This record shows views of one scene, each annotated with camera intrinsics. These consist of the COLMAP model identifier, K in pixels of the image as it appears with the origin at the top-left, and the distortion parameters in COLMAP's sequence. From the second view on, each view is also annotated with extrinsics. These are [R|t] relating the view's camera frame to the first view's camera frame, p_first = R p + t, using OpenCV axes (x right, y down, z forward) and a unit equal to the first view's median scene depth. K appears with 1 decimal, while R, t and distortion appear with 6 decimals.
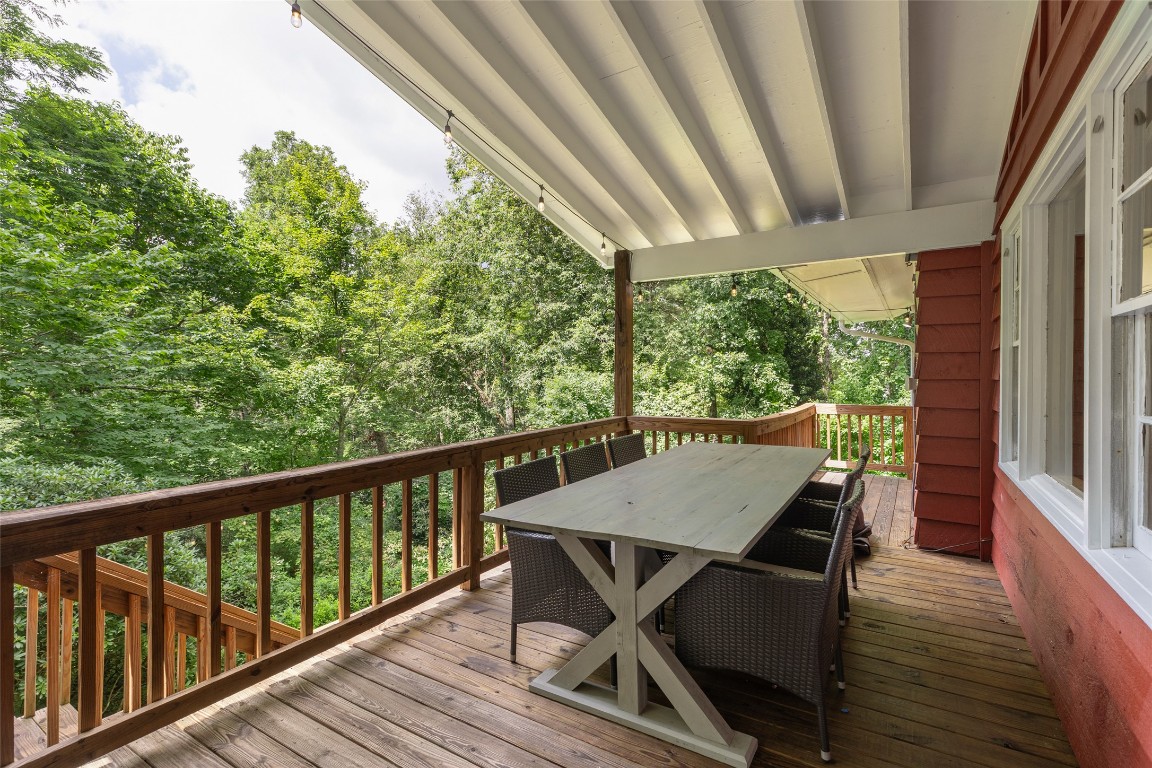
lens RADIAL K [[530.3, 0, 579.9], [0, 530.3, 376.4], [0, 0, 1]] dist [0.004633, -0.000373]
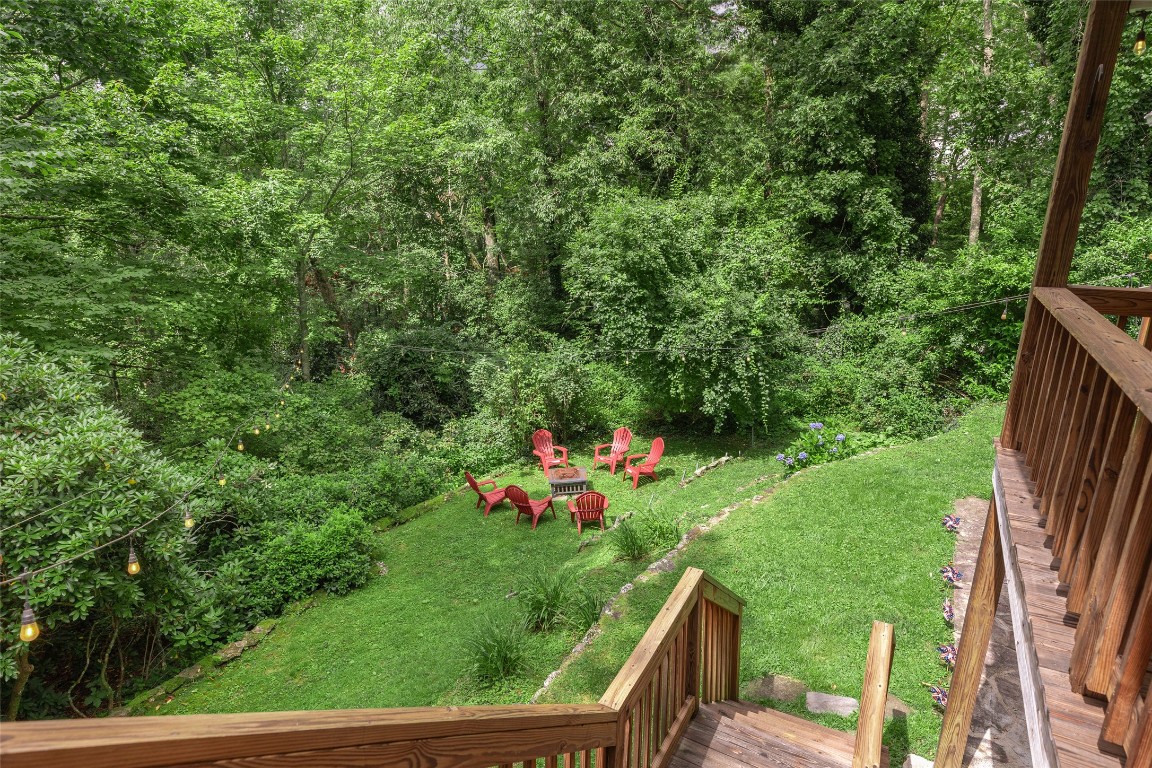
lens RADIAL K [[642.4, 0, 582.8], [0, 642.4, 388.8], [0, 0, 1]] dist [0.007778, 0.000257]
pose [[0.998296, -0.004797, 0.058159, -0.117293], [-0.011529, 0.960762, 0.277135, -0.000030], [-0.057206, -0.277333, 0.959069, 0.097960]]
